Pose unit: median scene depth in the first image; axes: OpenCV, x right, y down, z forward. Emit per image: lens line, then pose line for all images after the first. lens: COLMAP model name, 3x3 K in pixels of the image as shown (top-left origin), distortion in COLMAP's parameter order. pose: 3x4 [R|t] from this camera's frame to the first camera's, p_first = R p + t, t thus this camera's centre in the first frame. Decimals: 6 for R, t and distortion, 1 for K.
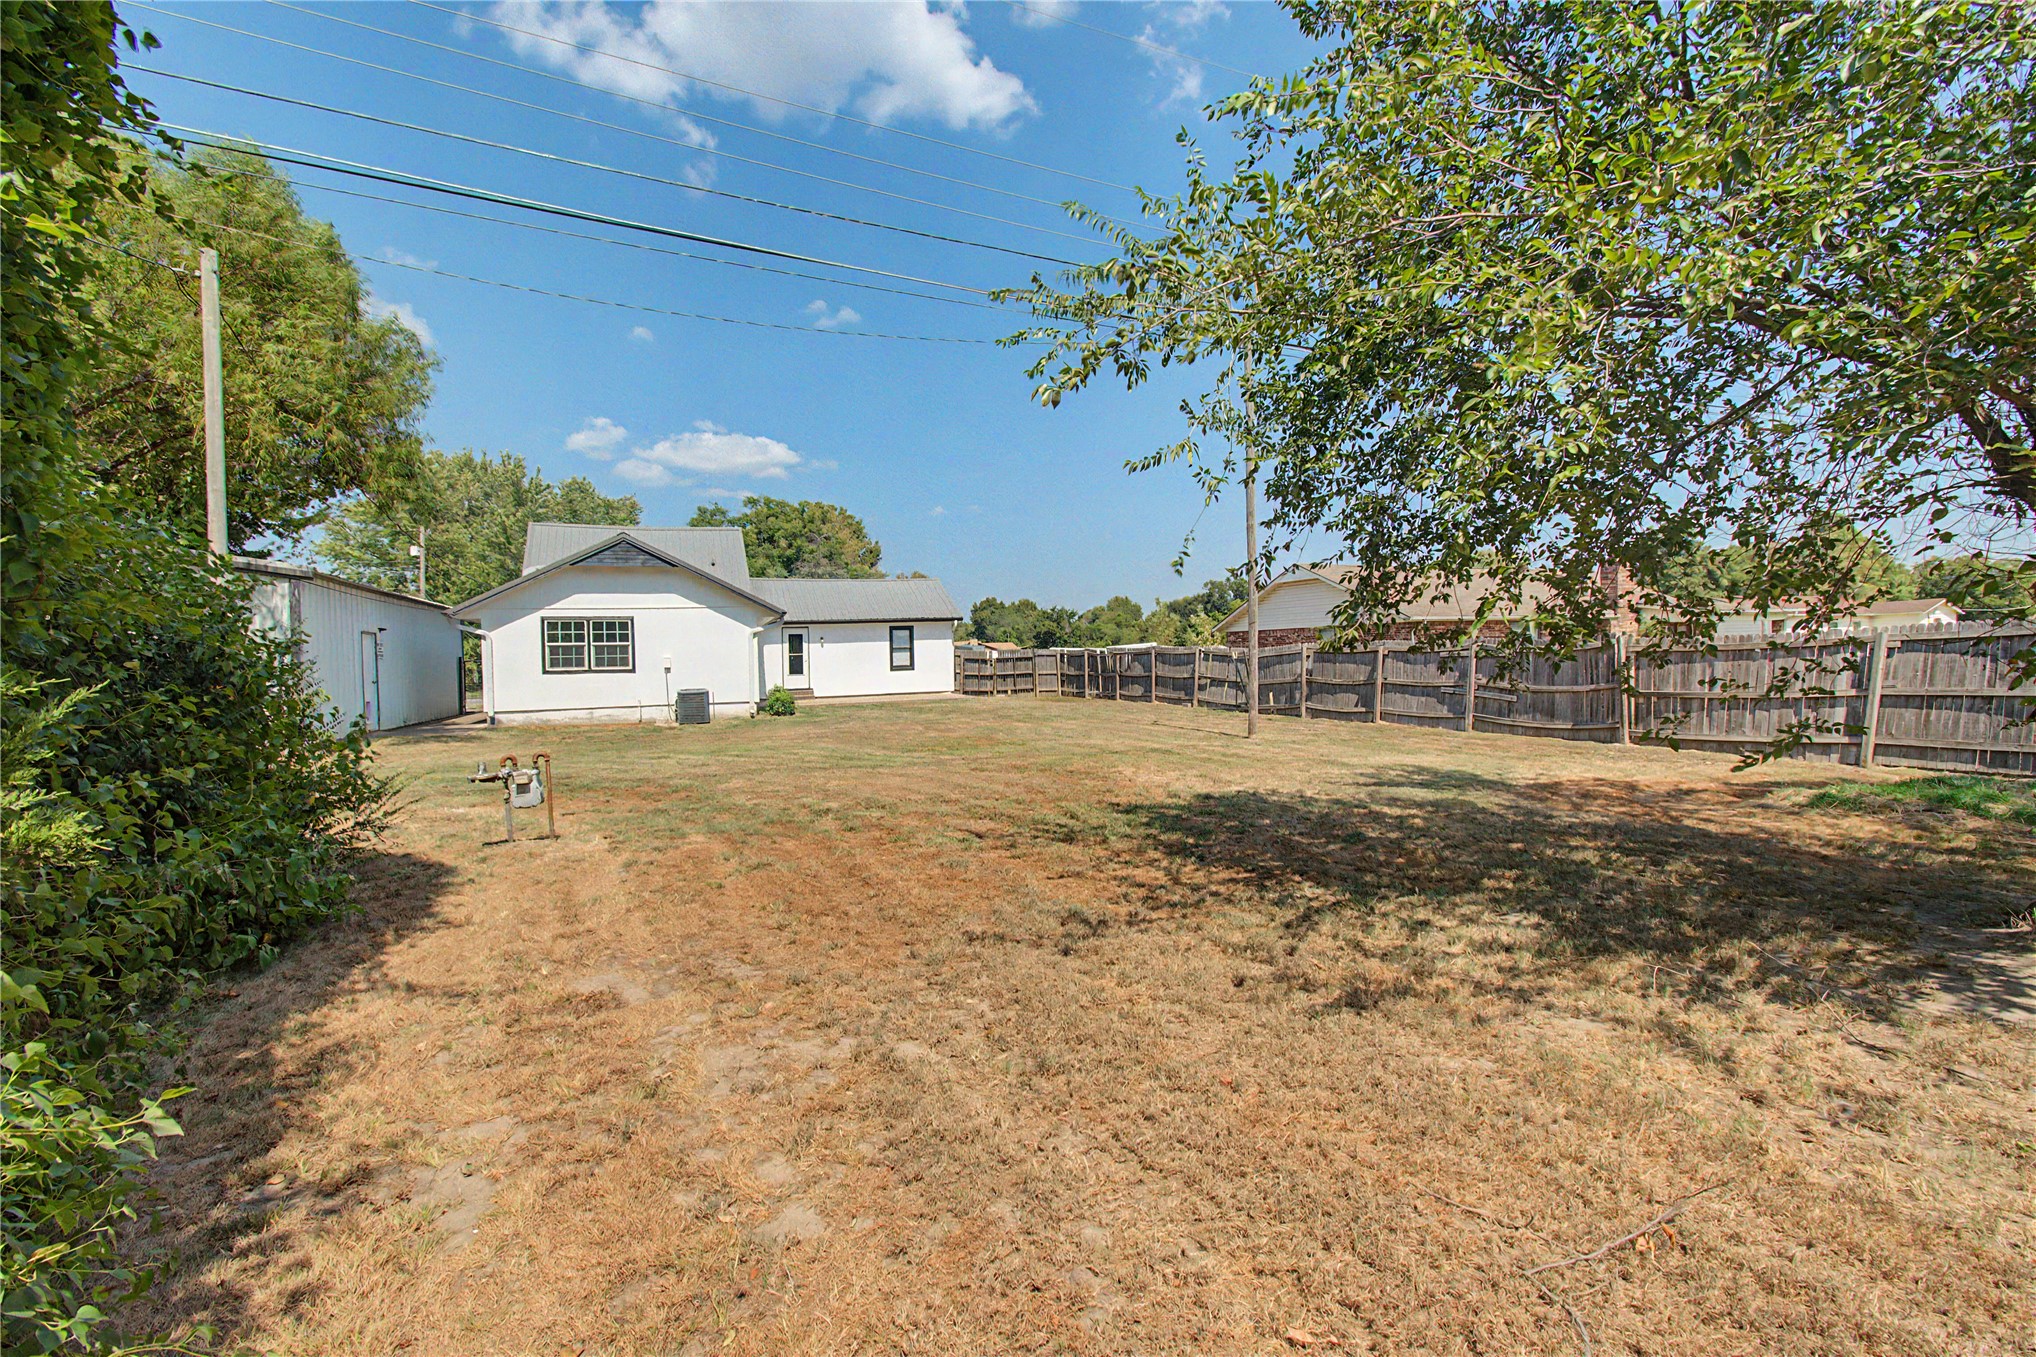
lens RADIAL K [[898.6, 0, 1018.0], [0, 898.6, 678.5], [0, 0, 1]] dist [-0.003094, -0.000498]
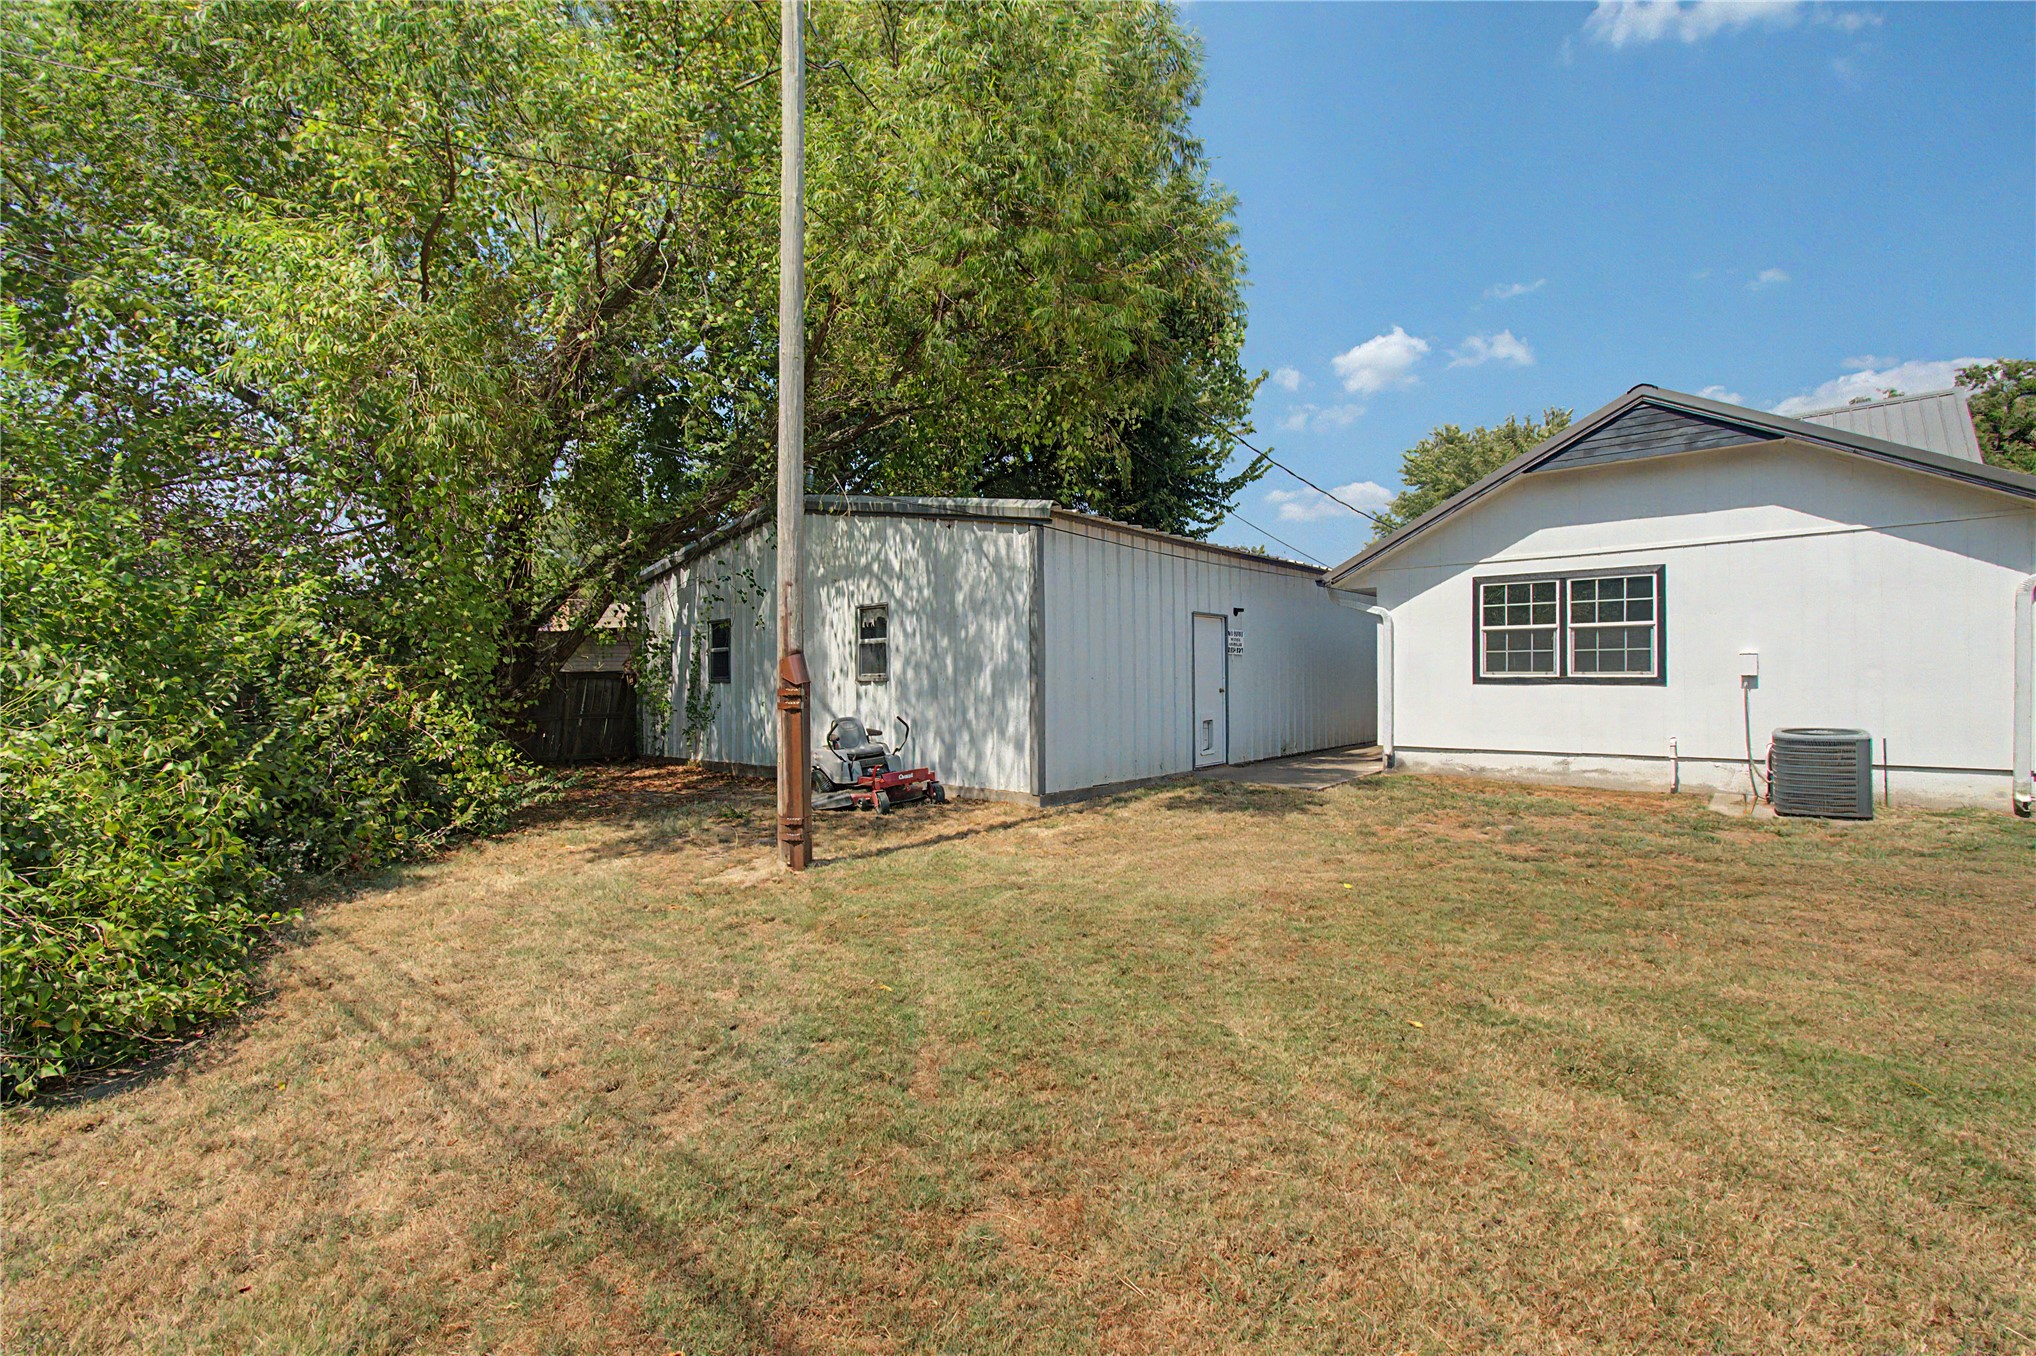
lens RADIAL K [[898.6, 0, 1018.0], [0, 898.6, 678.0], [0, 0, 1]] dist [-0.003094, -0.000498]
pose [[0.465728, 0.020106, -0.884699, -0.174659], [-0.022577, 0.999686, 0.010834, -0.007886], [0.884640, 0.014928, 0.466036, 0.495734]]
